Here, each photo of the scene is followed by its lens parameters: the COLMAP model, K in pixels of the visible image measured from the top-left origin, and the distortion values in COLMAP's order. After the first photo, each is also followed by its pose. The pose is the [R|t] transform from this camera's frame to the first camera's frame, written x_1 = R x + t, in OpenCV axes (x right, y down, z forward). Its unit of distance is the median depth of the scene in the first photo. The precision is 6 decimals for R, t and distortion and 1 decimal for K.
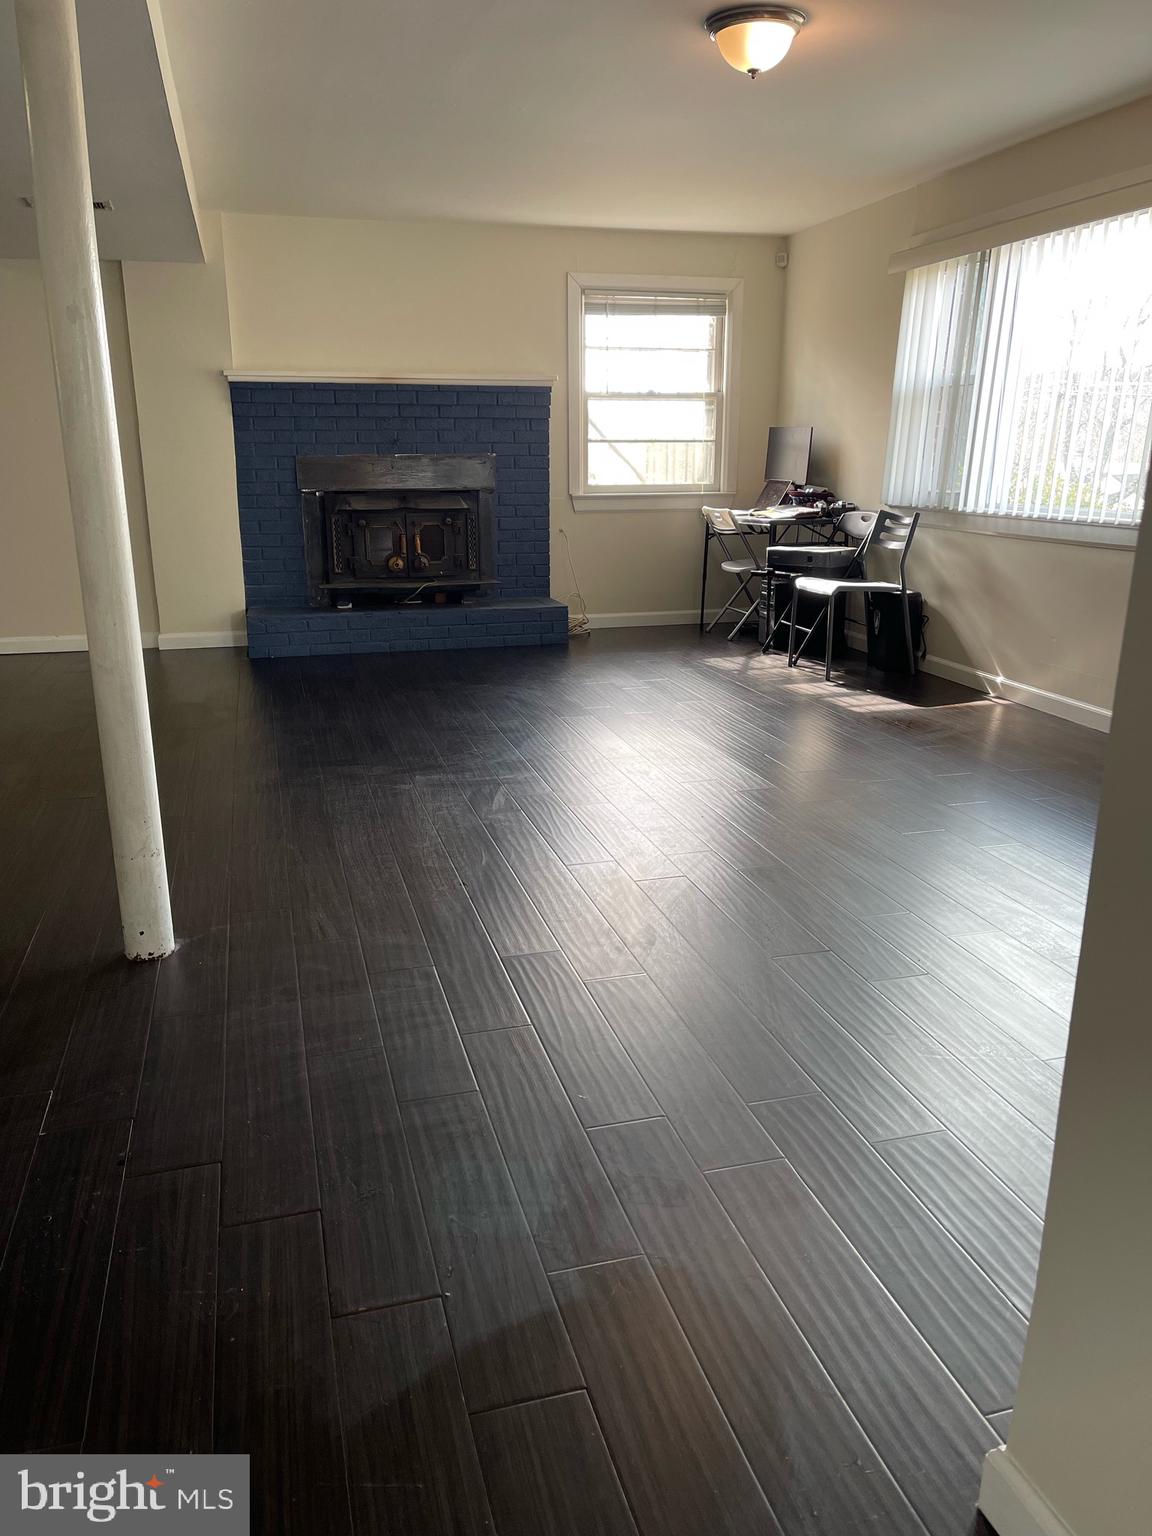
lens RADIAL K [[1166.5, 0, 577.6], [0, 1166.5, 769.0], [0, 0, 1]] dist [0.049293, -0.040682]
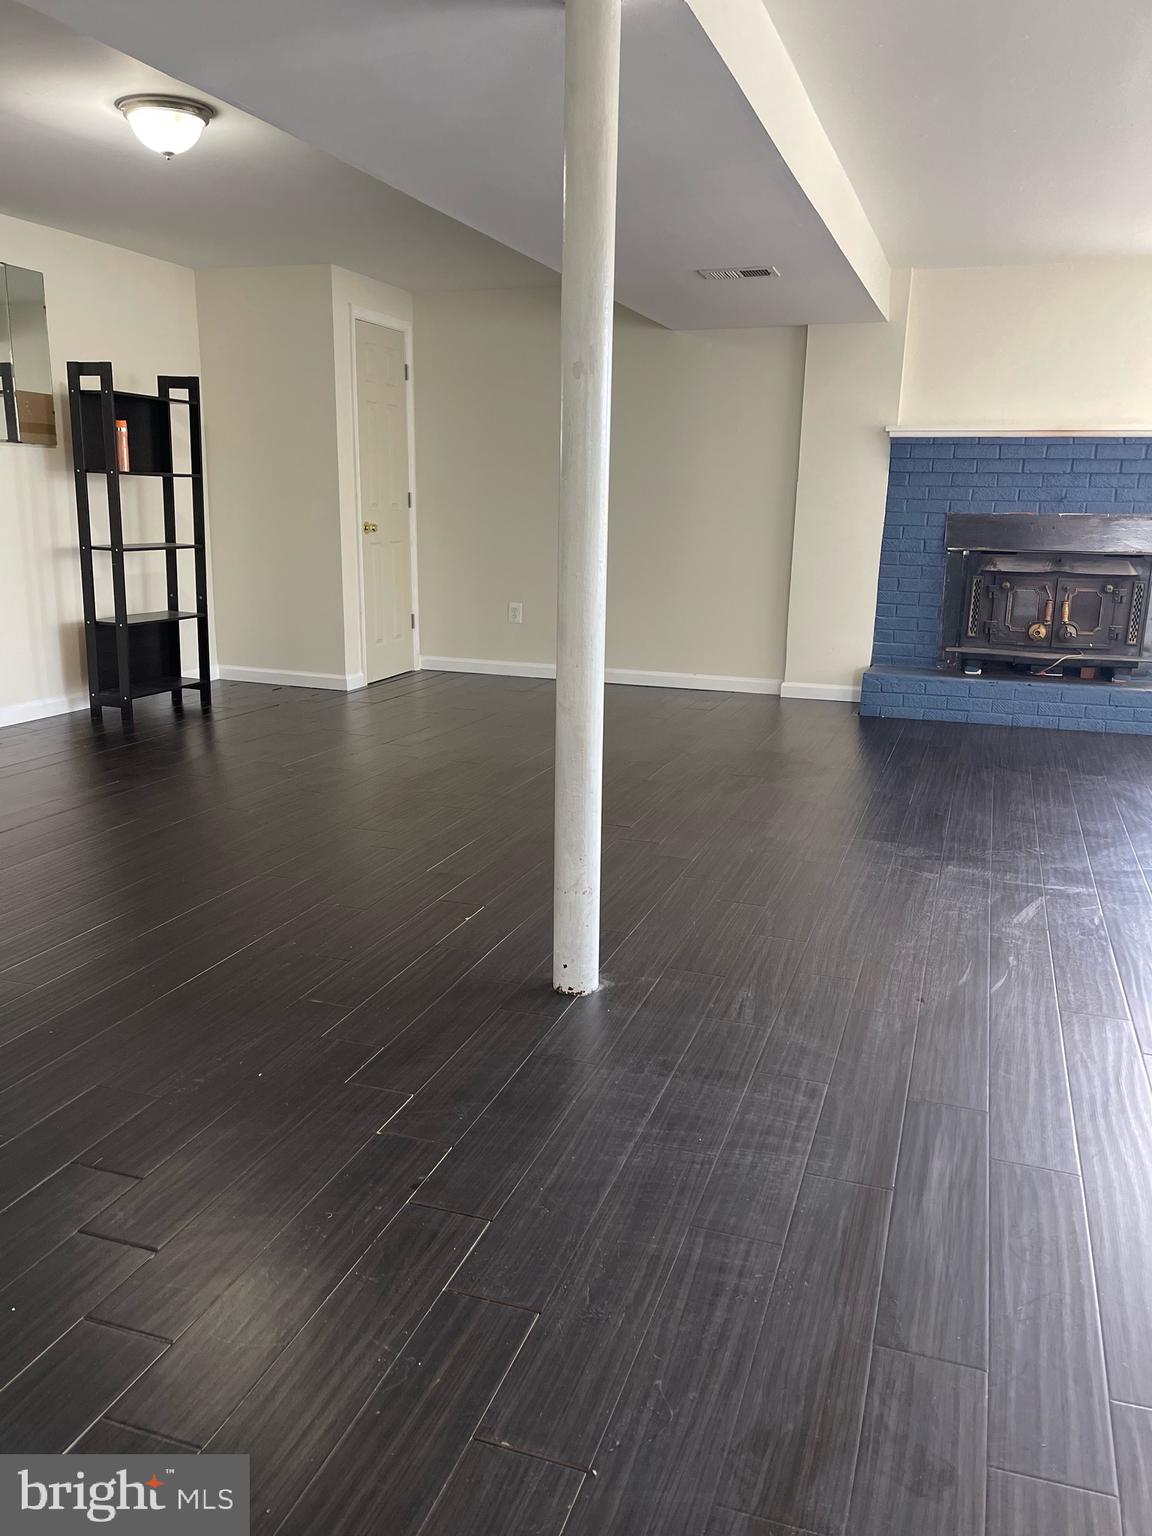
lens RADIAL K [[1166.5, 0, 575.6], [0, 1166.5, 766.3], [0, 0, 1]] dist [0.049293, -0.040682]
pose [[0.826680, 0.145019, -0.543664, 0.078333], [-0.170920, 0.985281, 0.002921, -0.017407], [0.536085, 0.090508, 0.839298, 0.064788]]
